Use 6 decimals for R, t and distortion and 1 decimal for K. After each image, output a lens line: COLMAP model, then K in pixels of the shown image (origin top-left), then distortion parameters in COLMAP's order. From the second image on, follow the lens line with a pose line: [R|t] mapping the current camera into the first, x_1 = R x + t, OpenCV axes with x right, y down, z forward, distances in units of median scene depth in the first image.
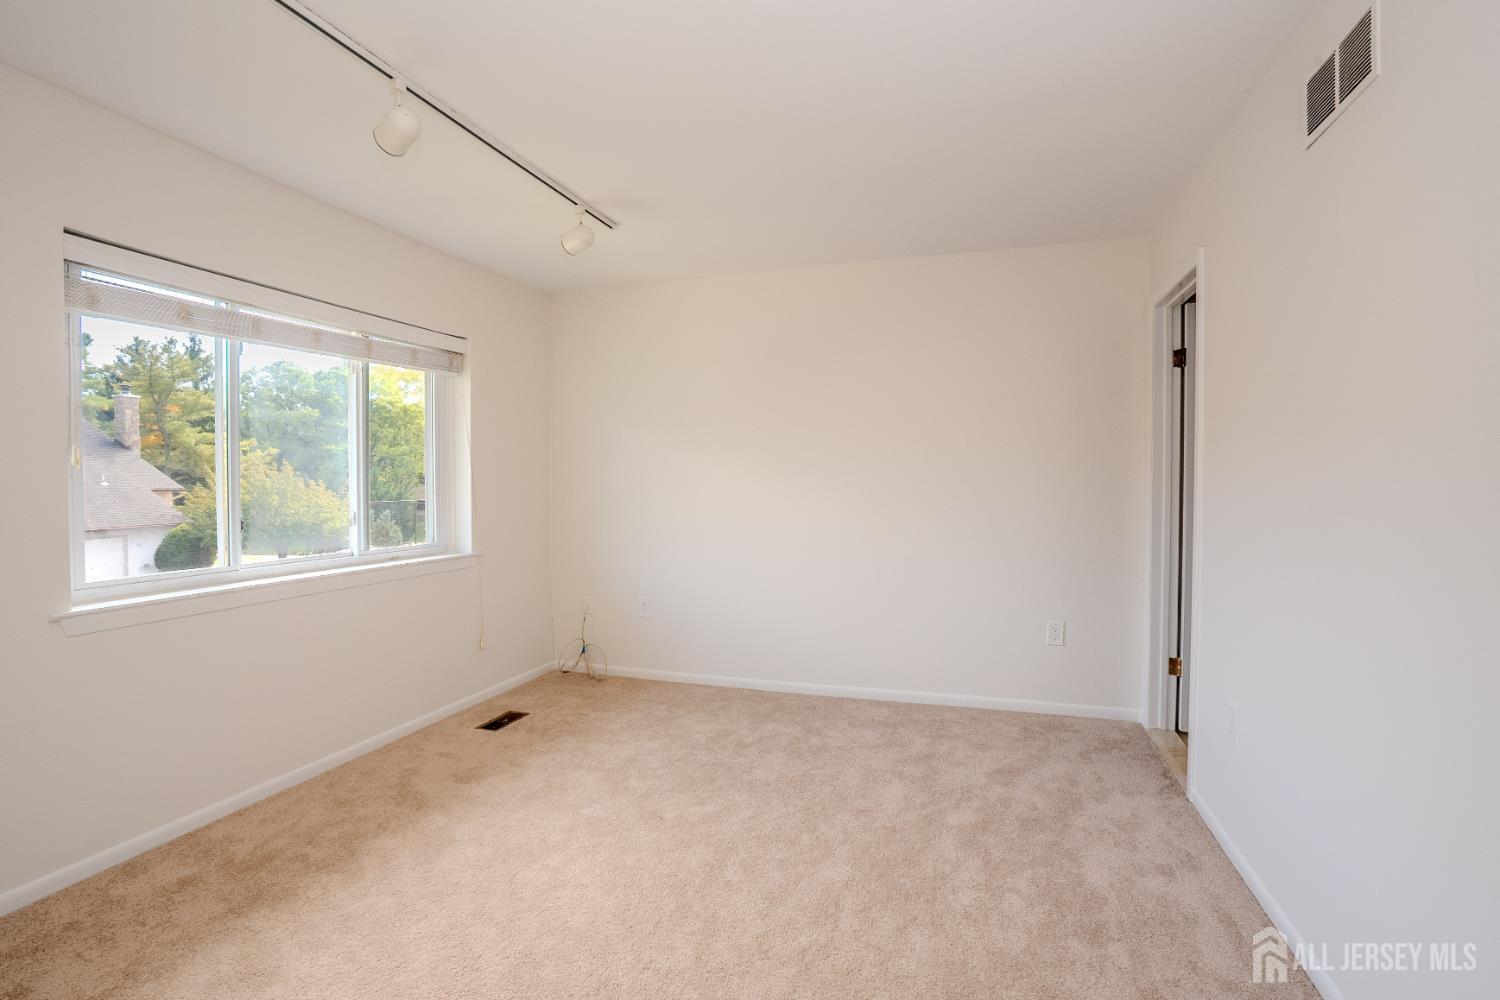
lens RADIAL K [[690.0, 0, 746.5], [0, 690.0, 496.8], [0, 0, 1]] dist [-0.060677, 0.022546]
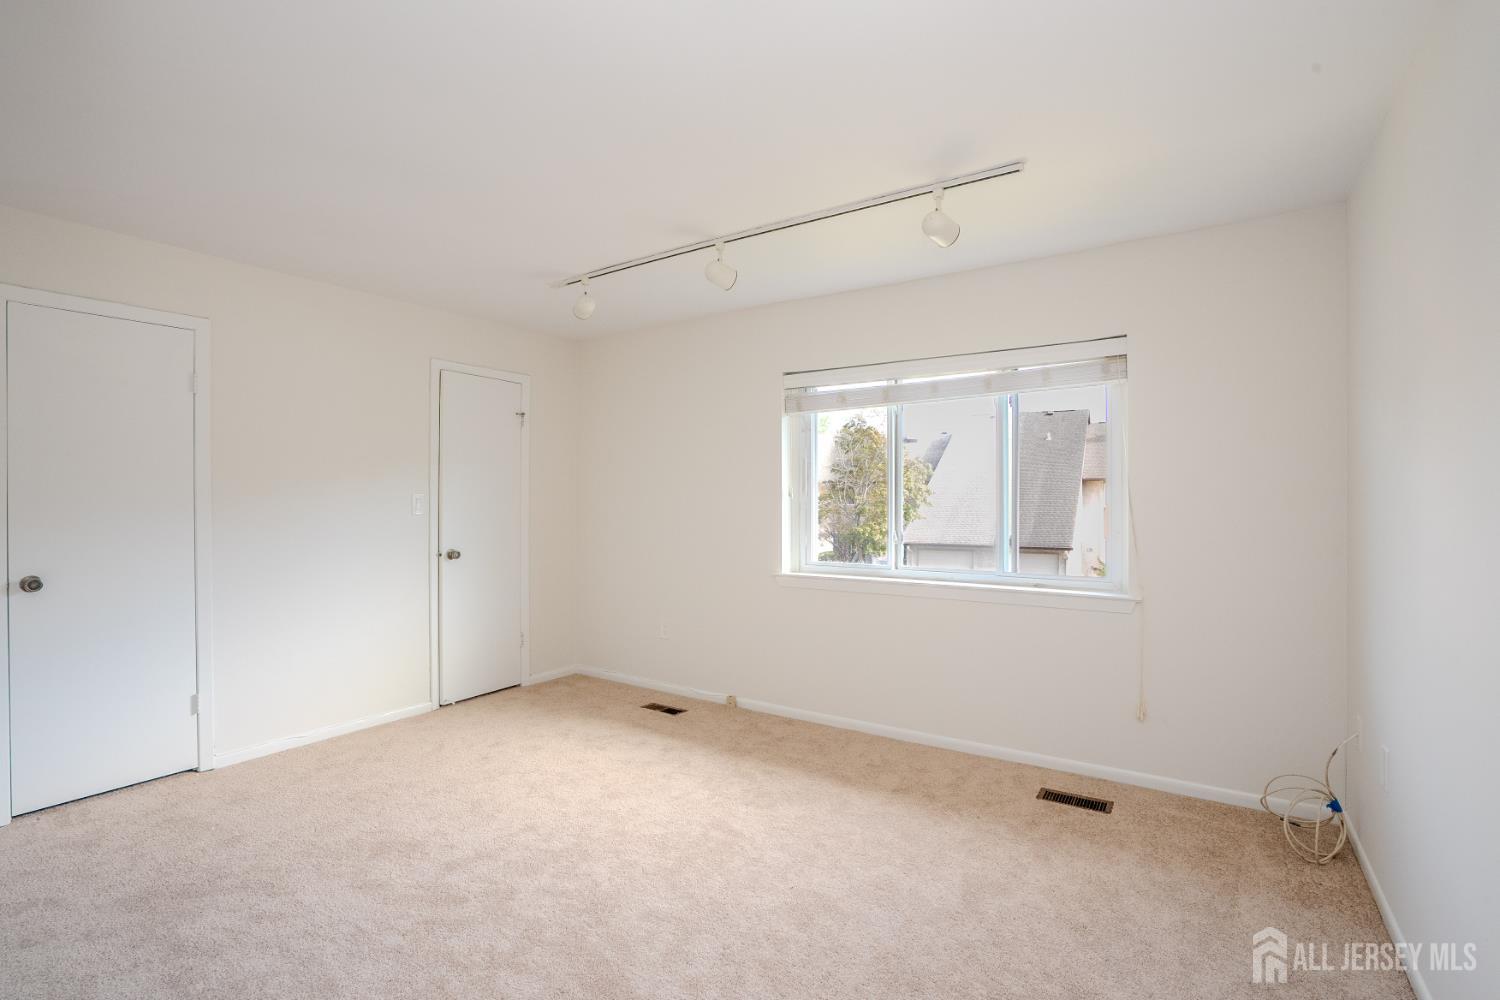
lens RADIAL K [[690.0, 0, 746.5], [0, 690.0, 496.8], [0, 0, 1]] dist [-0.060677, 0.022546]
pose [[-0.266636, -0.000824, -0.963797, 0.559478], [-0.023148, 0.999717, 0.005549, -0.034143], [0.963519, 0.023790, -0.266580, 0.869366]]
